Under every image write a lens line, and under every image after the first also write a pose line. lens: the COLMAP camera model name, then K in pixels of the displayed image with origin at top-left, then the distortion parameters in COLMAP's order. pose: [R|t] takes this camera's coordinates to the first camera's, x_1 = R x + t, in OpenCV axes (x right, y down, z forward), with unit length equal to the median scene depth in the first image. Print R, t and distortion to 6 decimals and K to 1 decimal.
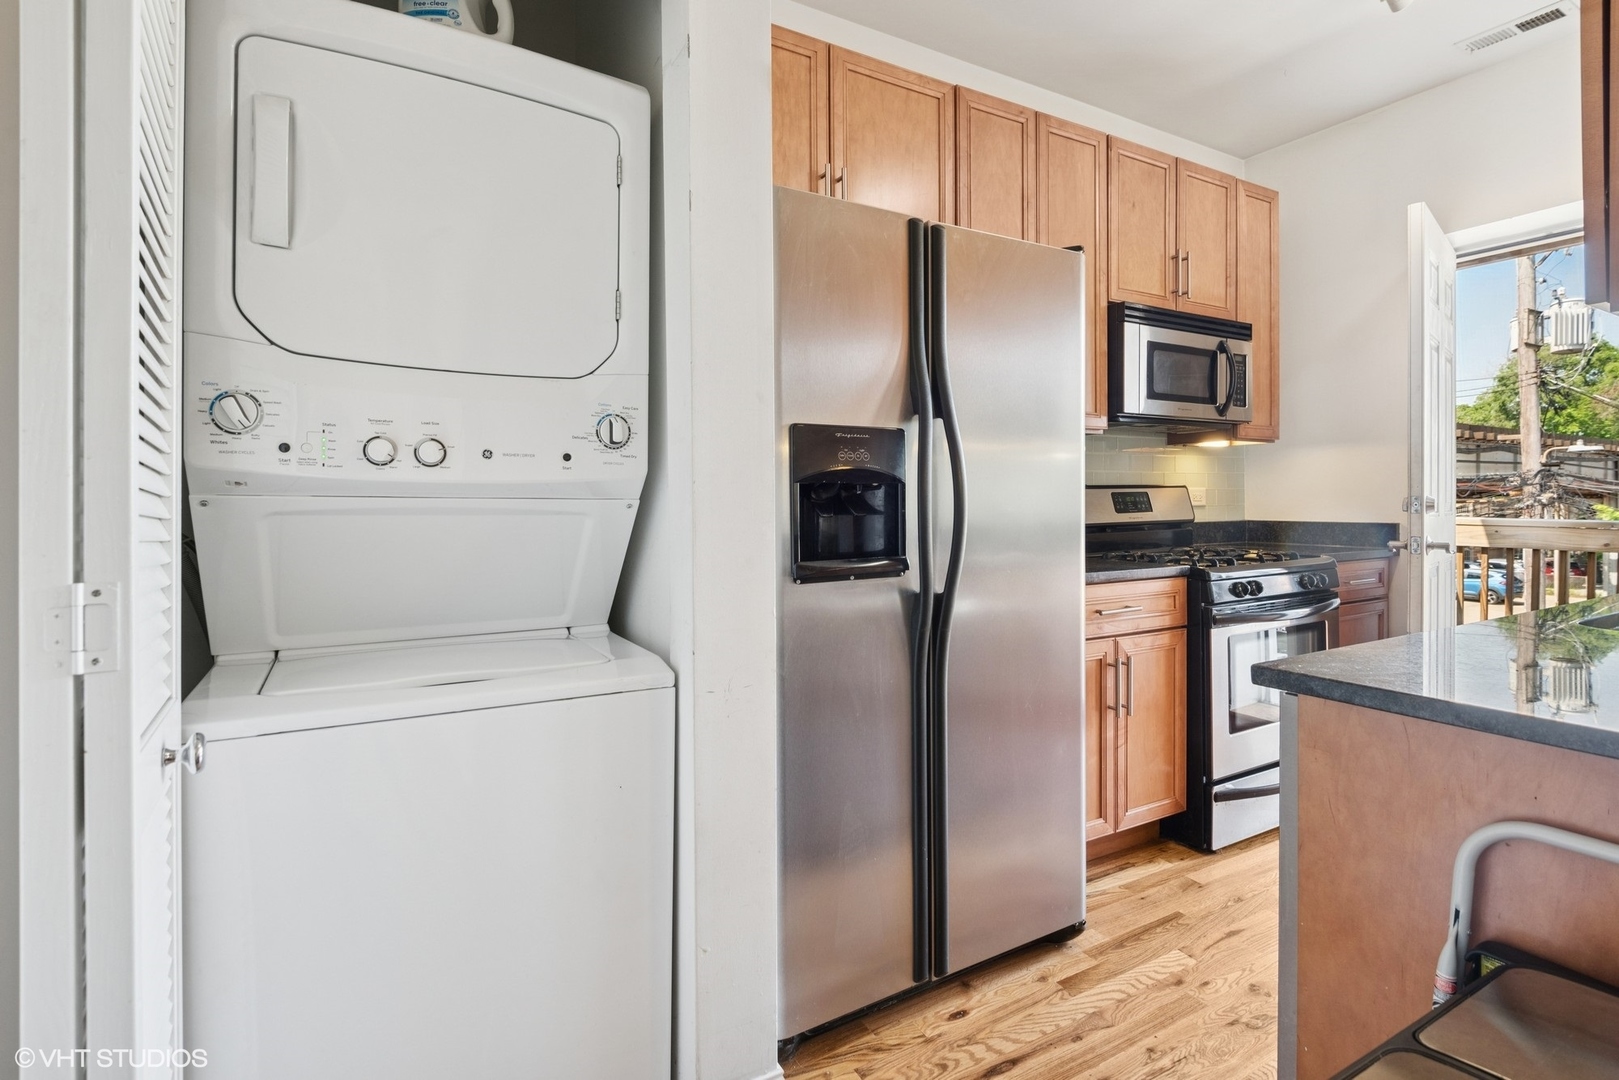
lens RADIAL K [[835.6, 0, 795.2], [0, 835.6, 510.2], [0, 0, 1]] dist [0.021102, -0.003977]
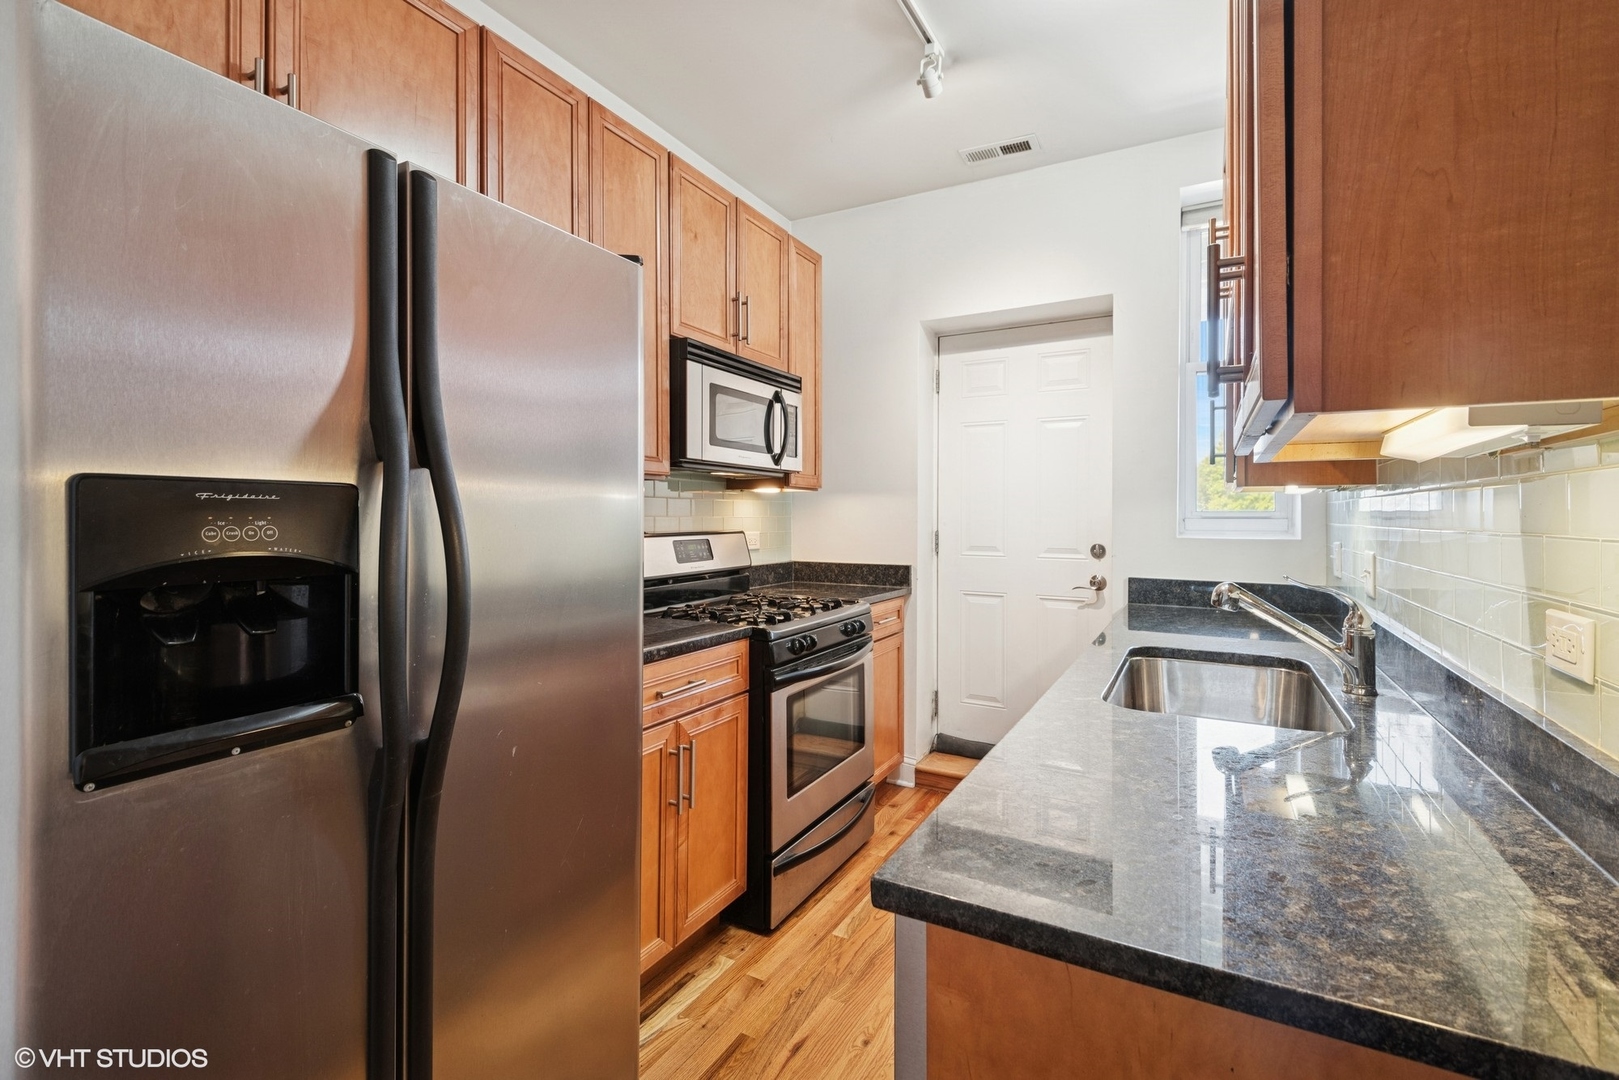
lens RADIAL K [[743.5, 0, 812.7], [0, 743.5, 517.9], [0, 0, 1]] dist [0.017245, -0.007779]
pose [[0.852483, 0.006614, 0.522713, 0.092042], [-0.003453, 0.999969, -0.007021, -0.050003], [-0.522744, 0.004181, 0.852480, 0.253953]]
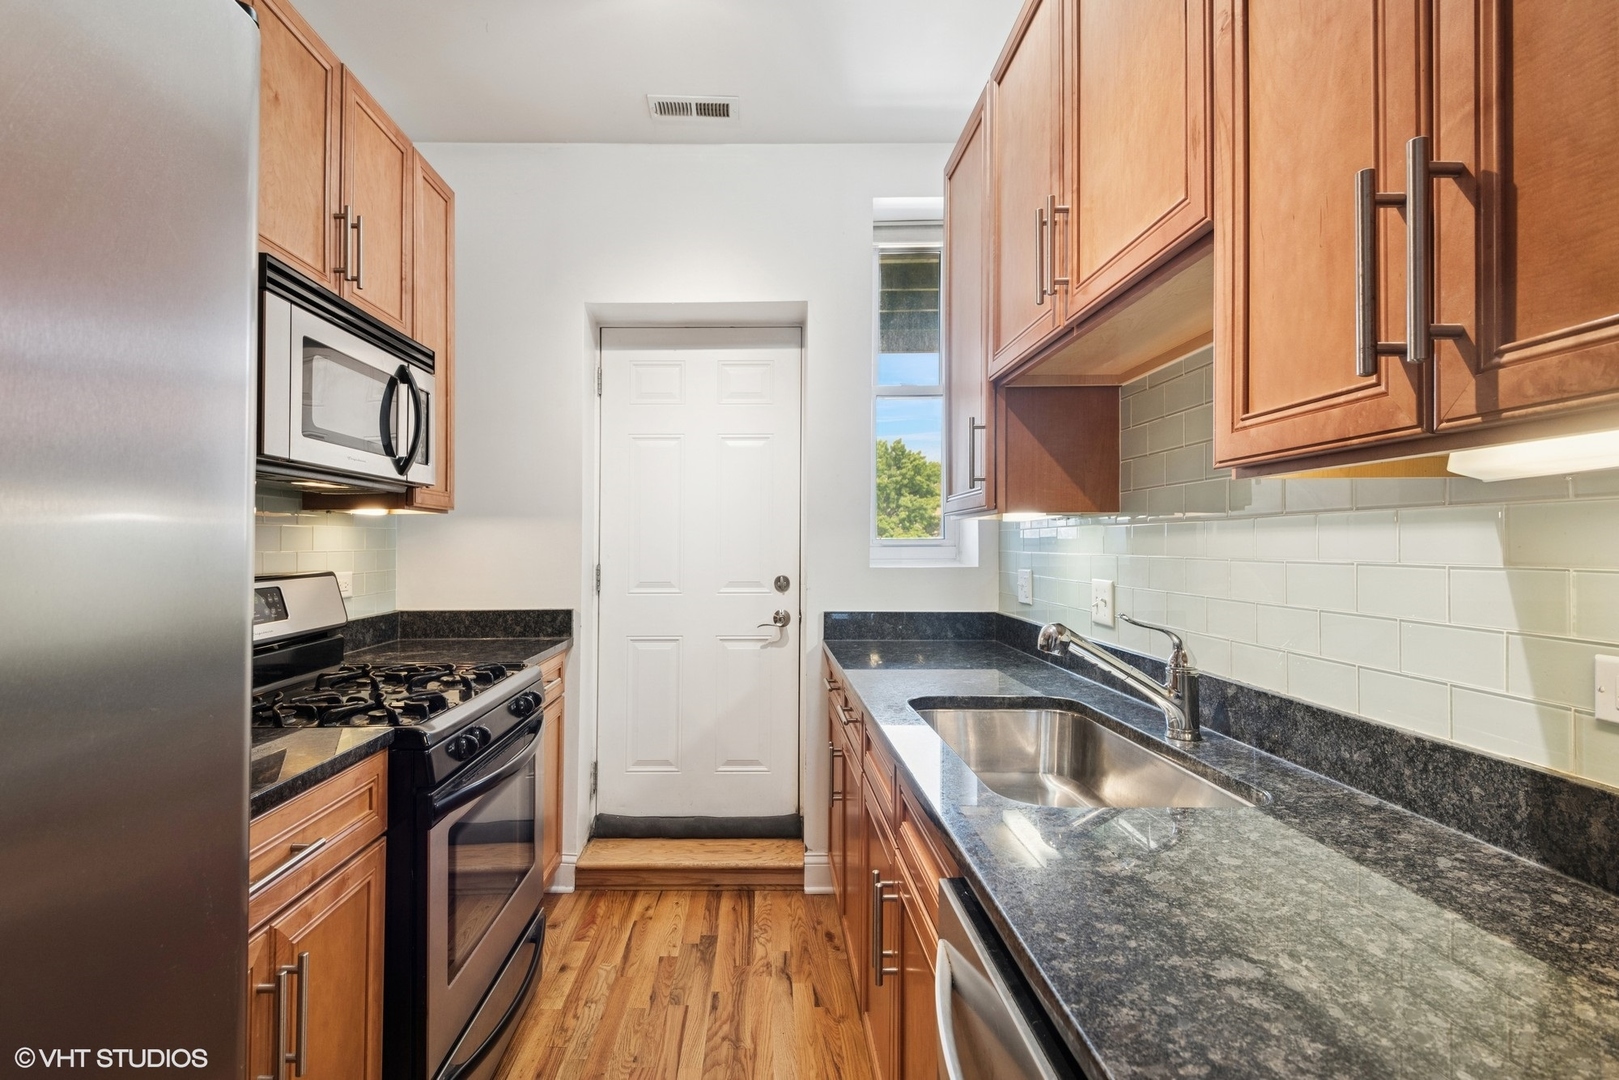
lens RADIAL K [[758.0, 0, 760.4], [0, 758.0, 528.0], [0, 0, 1]] dist [0.010884, -0.005039]
pose [[0.487549, 0.020592, 0.872853, 0.127799], [0.007766, 0.999580, -0.027920, -0.056789], [-0.873061, 0.020391, 0.487184, 0.513877]]
